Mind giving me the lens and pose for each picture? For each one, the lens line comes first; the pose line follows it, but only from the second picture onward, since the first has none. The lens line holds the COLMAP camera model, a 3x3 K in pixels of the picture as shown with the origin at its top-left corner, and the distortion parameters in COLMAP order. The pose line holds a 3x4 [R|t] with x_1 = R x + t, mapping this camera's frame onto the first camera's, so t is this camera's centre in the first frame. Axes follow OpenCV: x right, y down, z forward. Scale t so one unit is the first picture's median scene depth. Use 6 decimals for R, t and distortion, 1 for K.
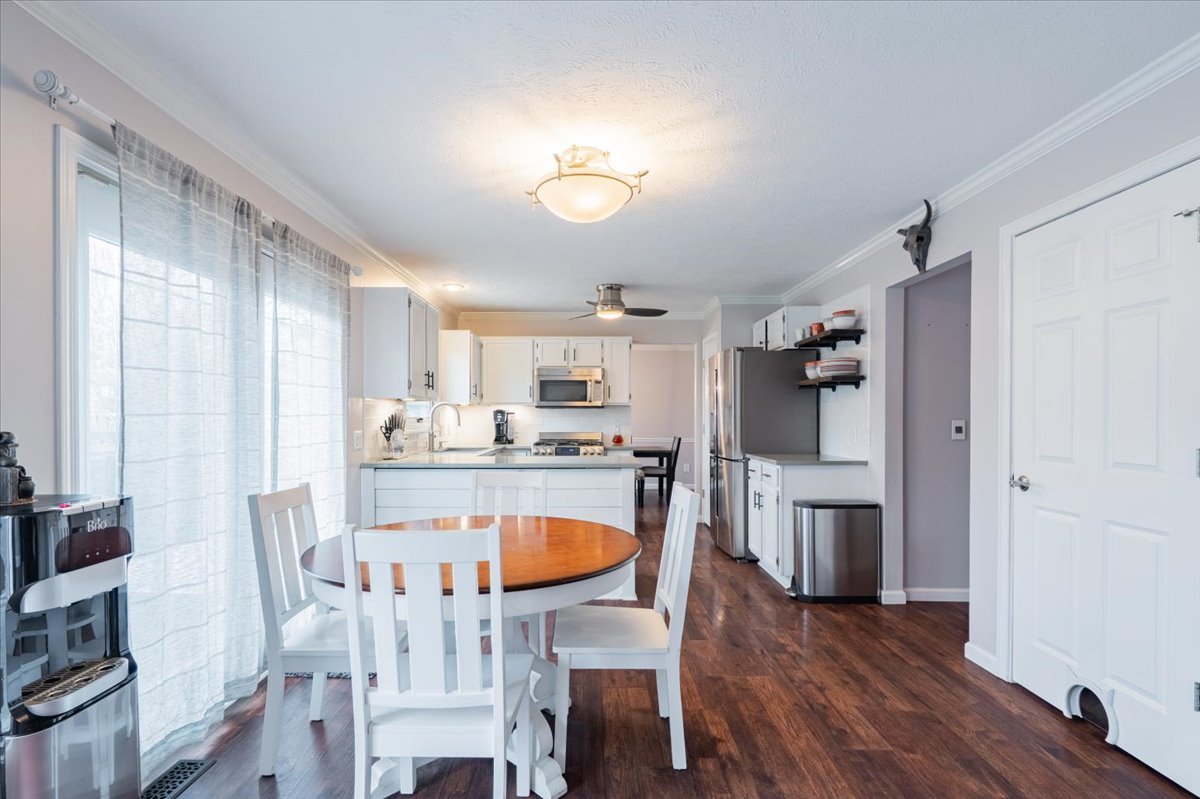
lens RADIAL K [[574.5, 0, 596.1], [0, 574.5, 418.8], [0, 0, 1]] dist [-0.000250, 0.000280]
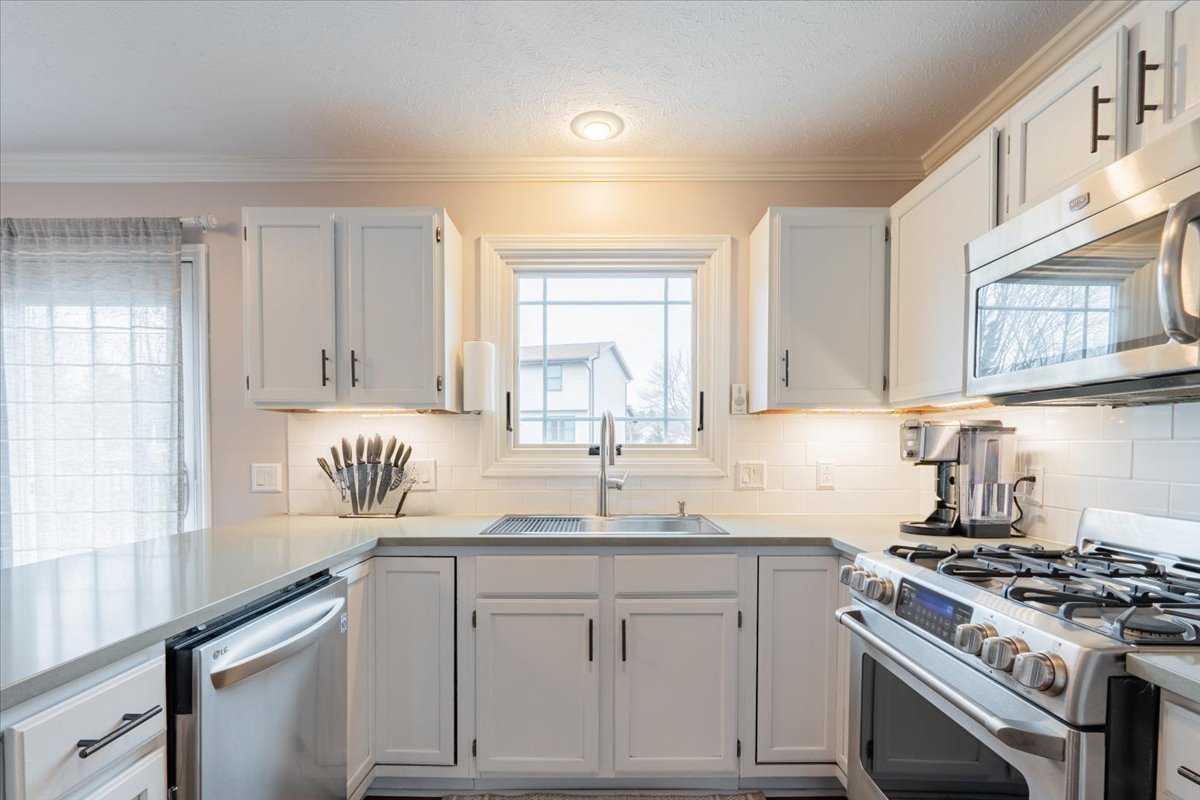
lens RADIAL K [[580.5, 0, 600.3], [0, 580.5, 461.3], [0, 0, 1]] dist [-0.000995, 0.000054]
pose [[-0.012829, 0.031081, -0.999435, 0.360852], [-0.009693, 0.999466, 0.031206, -0.007080], [0.999871, 0.010088, -0.012521, 2.055059]]
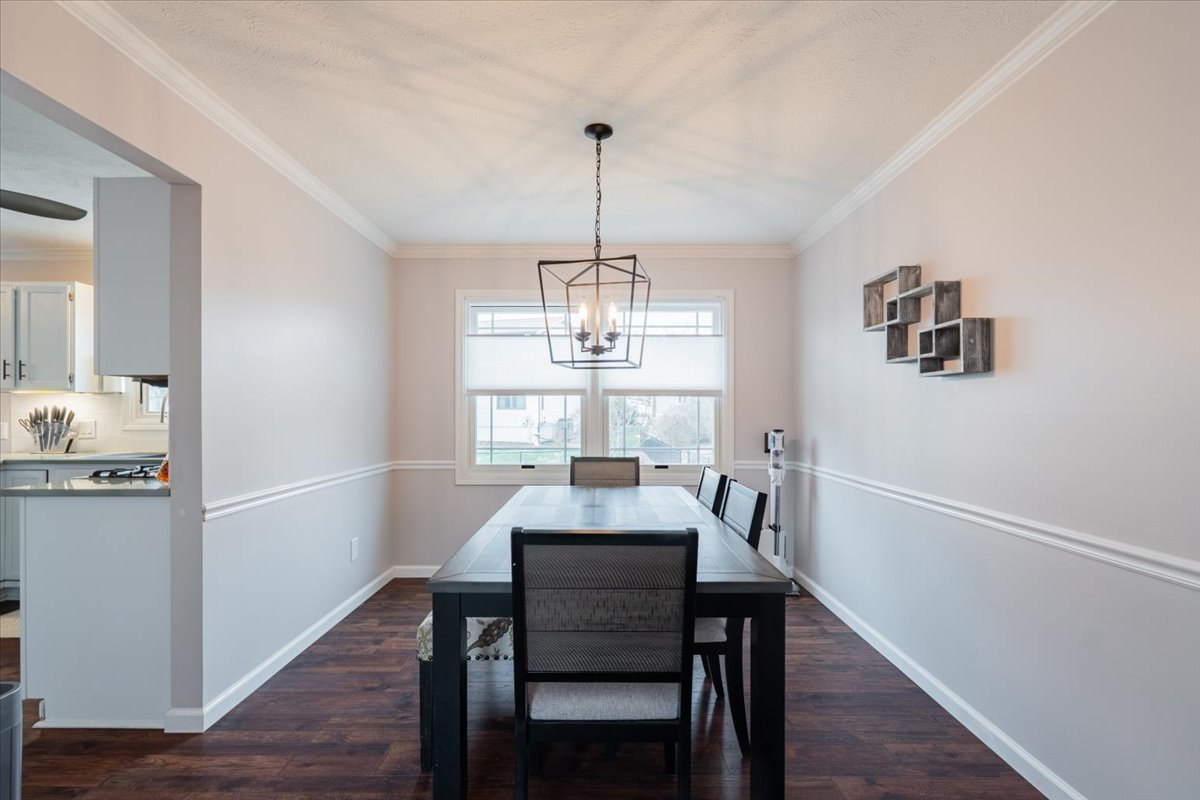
lens RADIAL K [[563.3, 0, 603.7], [0, 563.3, 411.7], [0, 0, 1]] dist [-0.000422, -0.000339]
pose [[-0.015751, 0.005733, -0.999860, 0.982091], [-0.009737, 0.999935, 0.005887, -0.024940], [0.999829, 0.009829, -0.015694, 3.246944]]
